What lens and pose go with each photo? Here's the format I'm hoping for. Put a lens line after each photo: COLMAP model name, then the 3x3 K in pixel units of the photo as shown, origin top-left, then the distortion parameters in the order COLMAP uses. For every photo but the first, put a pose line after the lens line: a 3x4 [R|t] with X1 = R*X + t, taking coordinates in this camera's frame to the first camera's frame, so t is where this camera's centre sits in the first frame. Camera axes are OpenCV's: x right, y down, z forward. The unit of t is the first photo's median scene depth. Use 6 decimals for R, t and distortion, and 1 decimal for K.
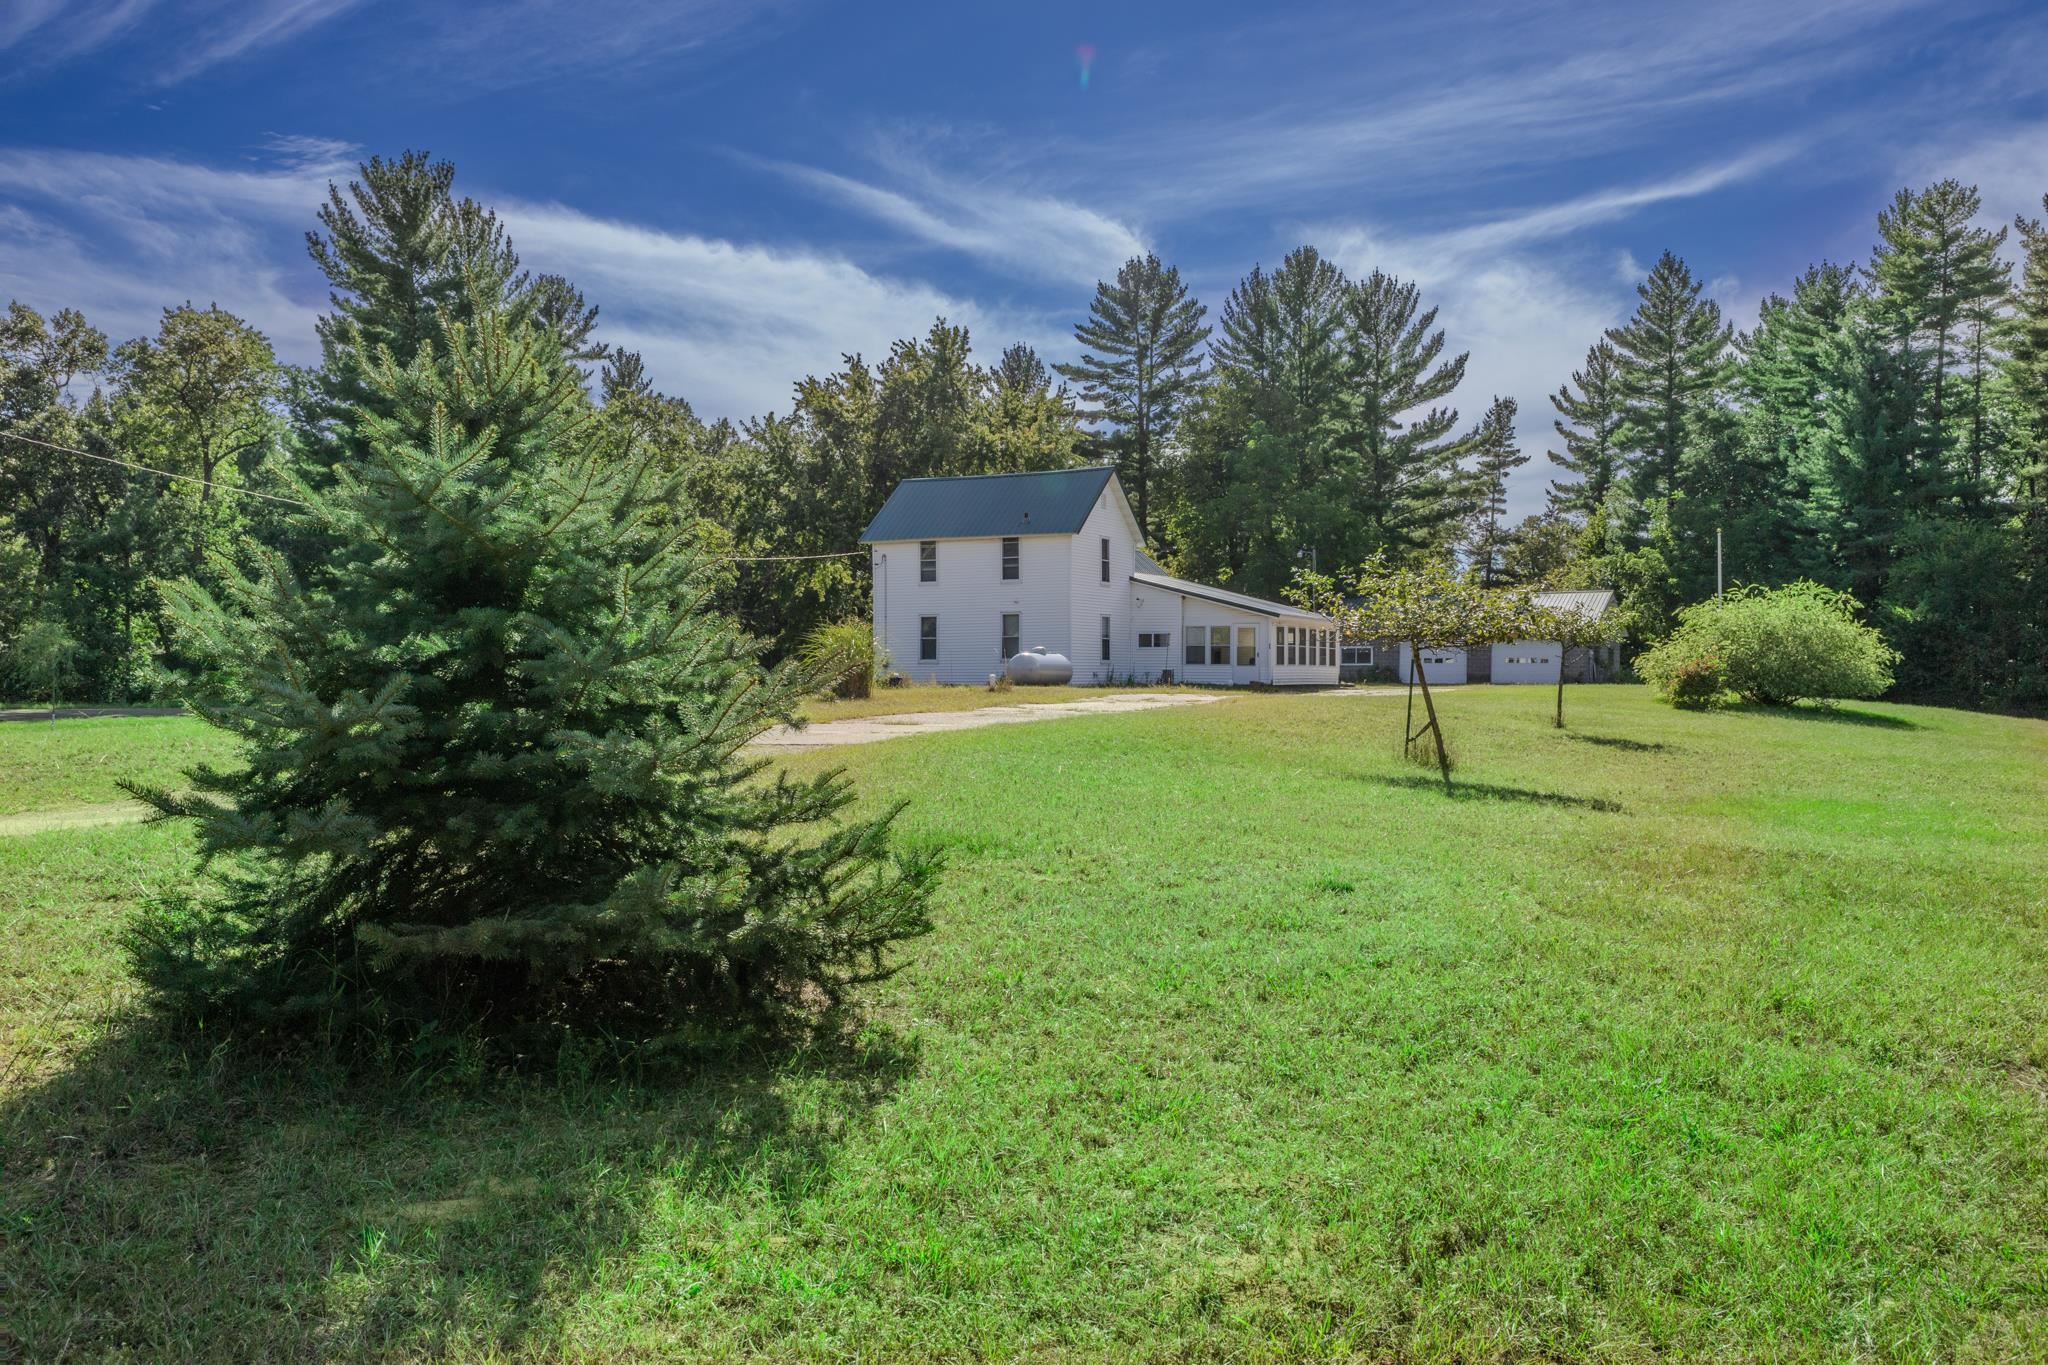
lens RADIAL K [[1687.0, 0, 1024.0], [0, 1687.0, 682.5], [0, 0, 1]] dist [0.000005, 0.015116]
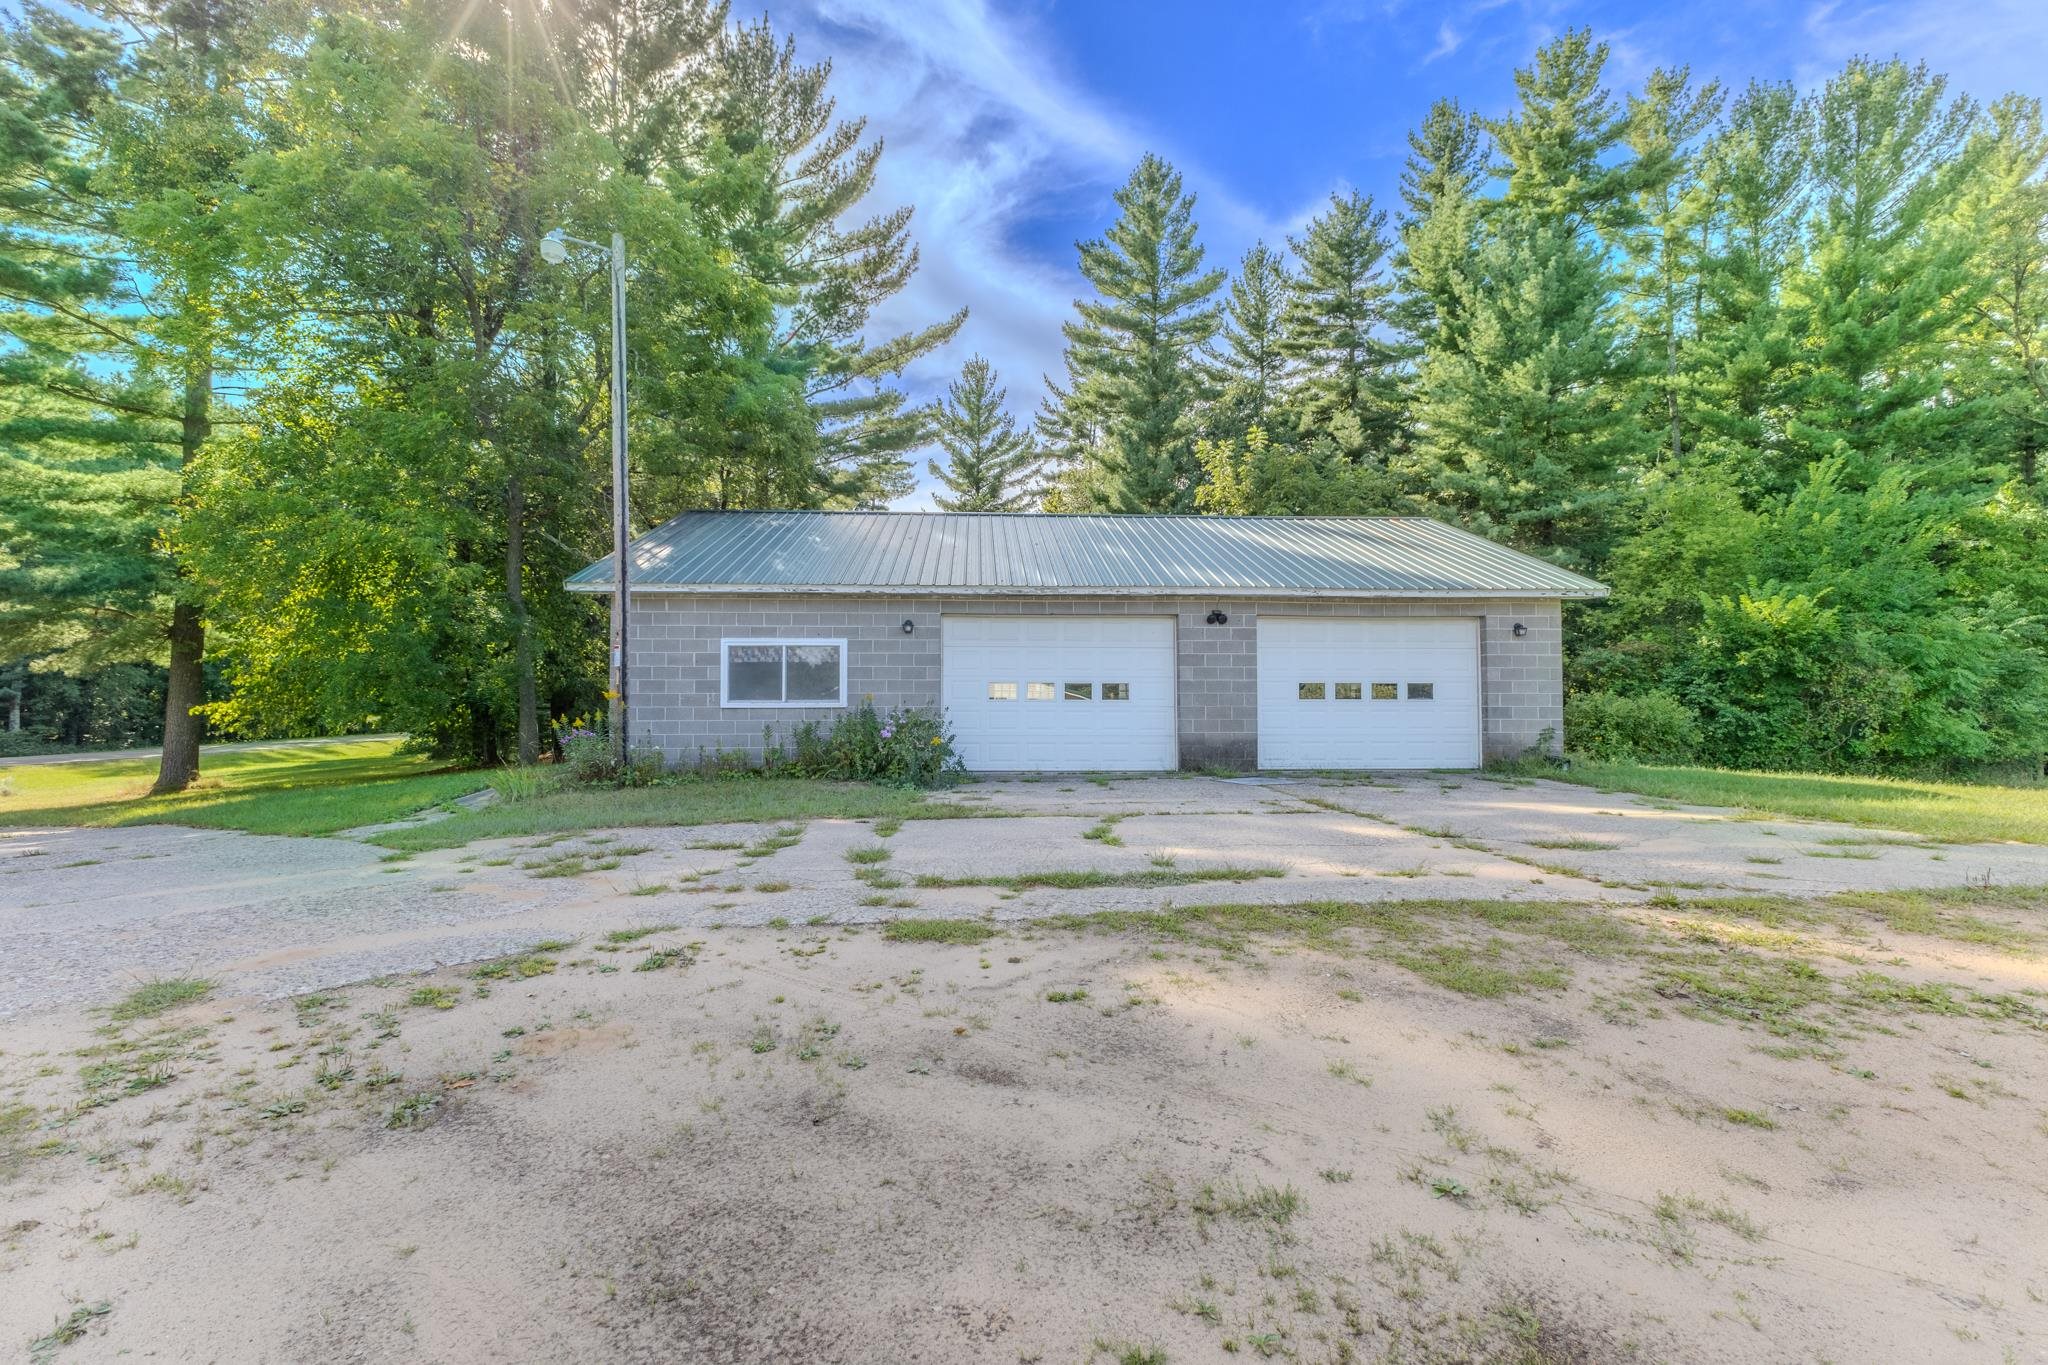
lens RADIAL K [[887.1, 0, 1024.0], [0, 887.1, 682.5], [0, 0, 1]] dist [0.002362, 0.017359]
pose [[0.847466, 0.007940, 0.530790, 0.134486], [0.004252, 0.999755, -0.021744, -0.009776], [-0.530833, 0.020684, 0.847224, 0.756071]]
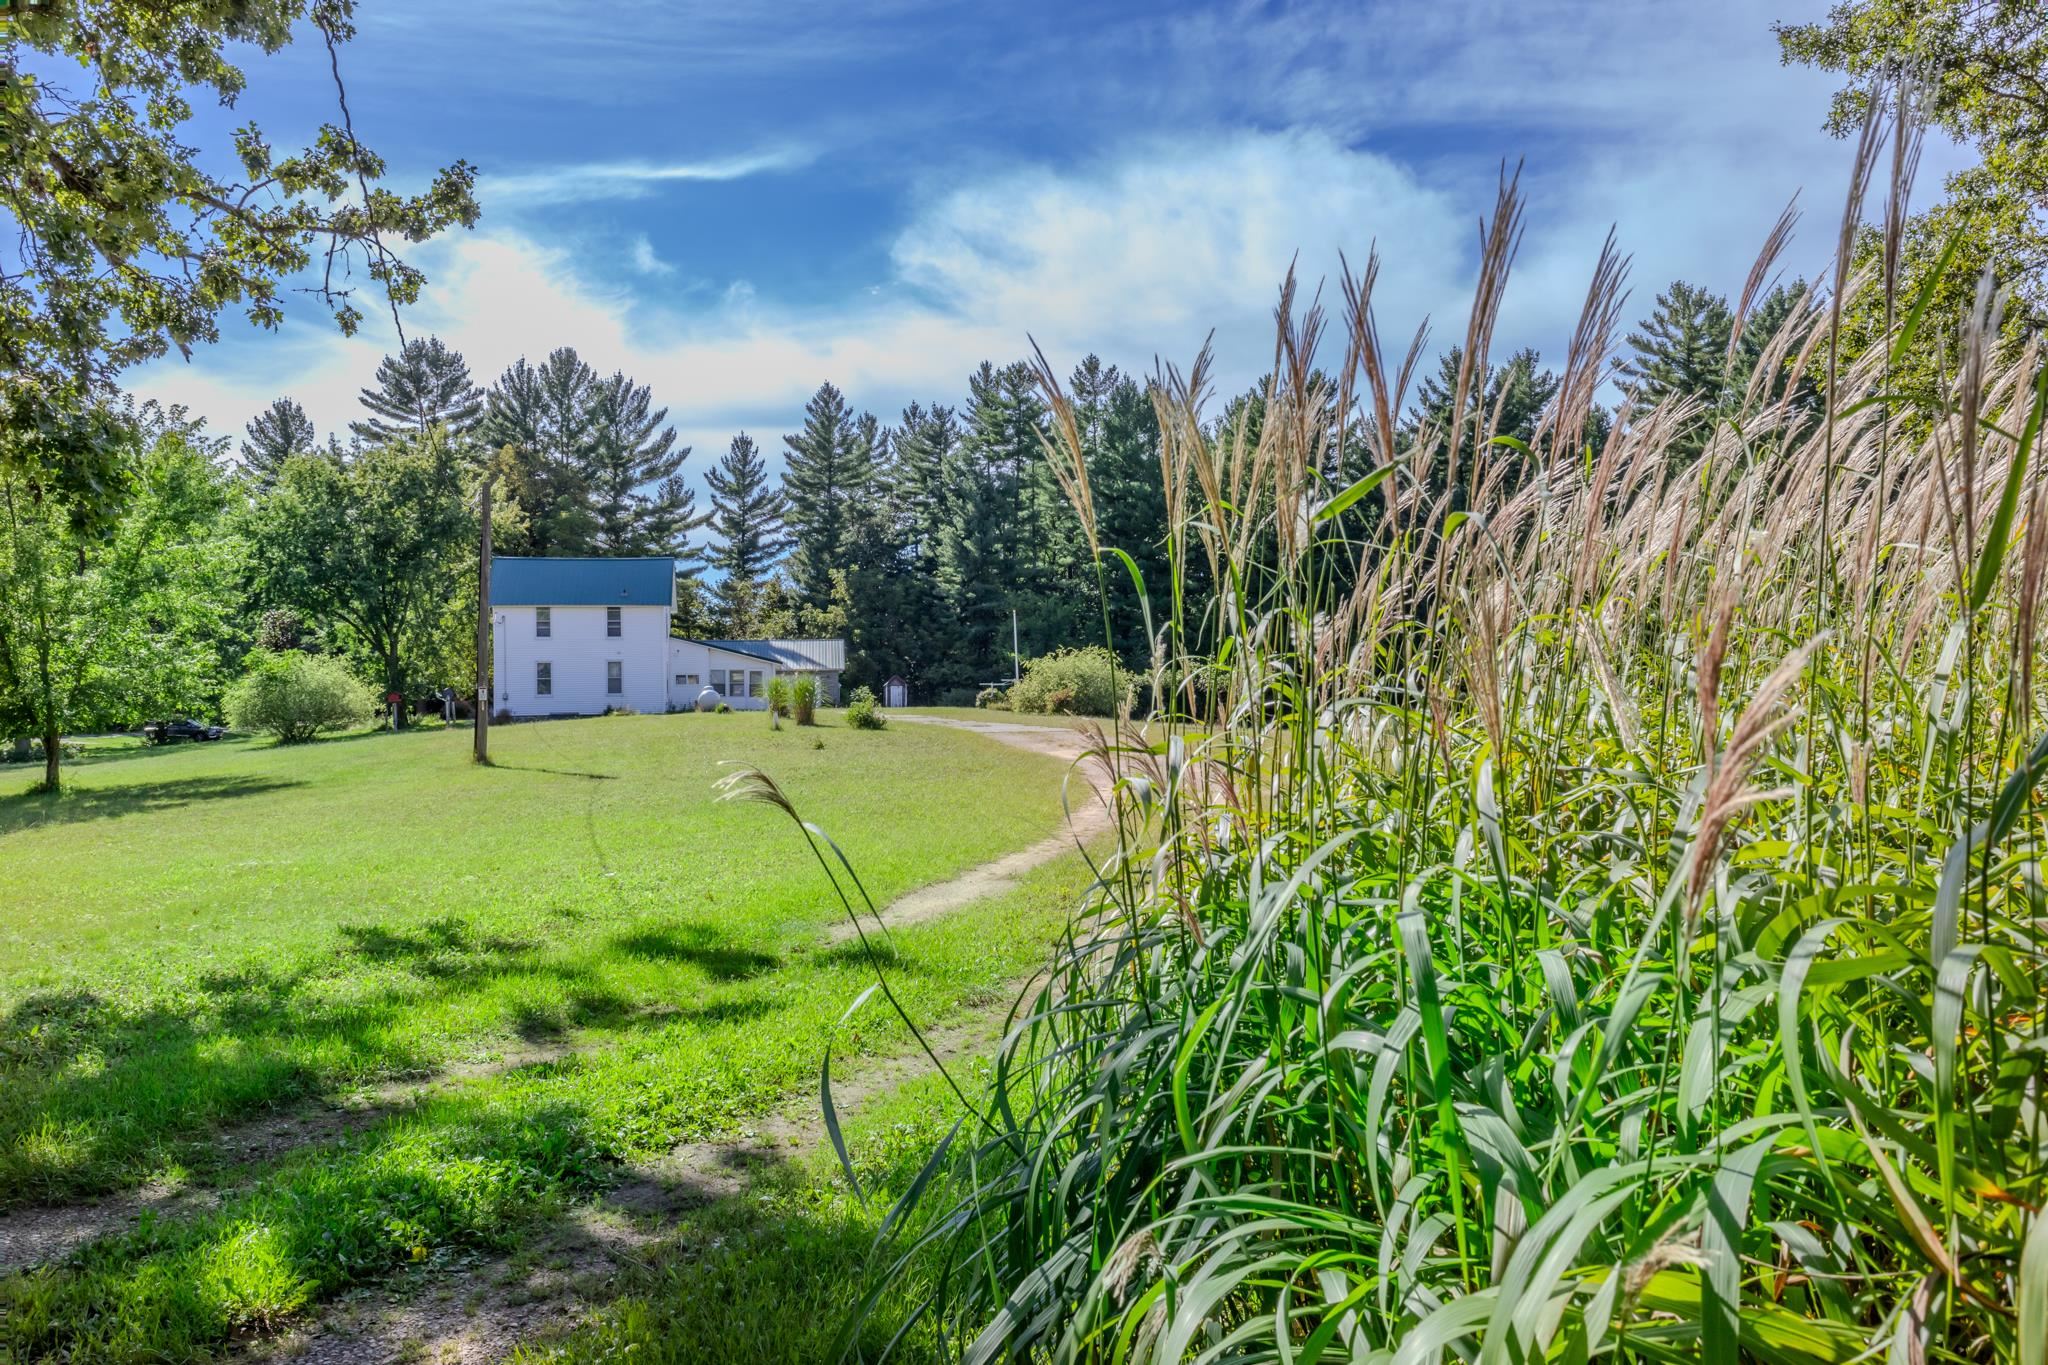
lens RADIAL K [[1687.0, 0, 1024.0], [0, 1687.0, 682.5], [0, 0, 1]] dist [0.000005, 0.015116]
pose [[0.814145, -0.000537, 0.580661, -0.282935], [0.009376, 0.999881, -0.012222, -0.001583], [-0.580585, 0.015395, 0.814054, -0.176210]]
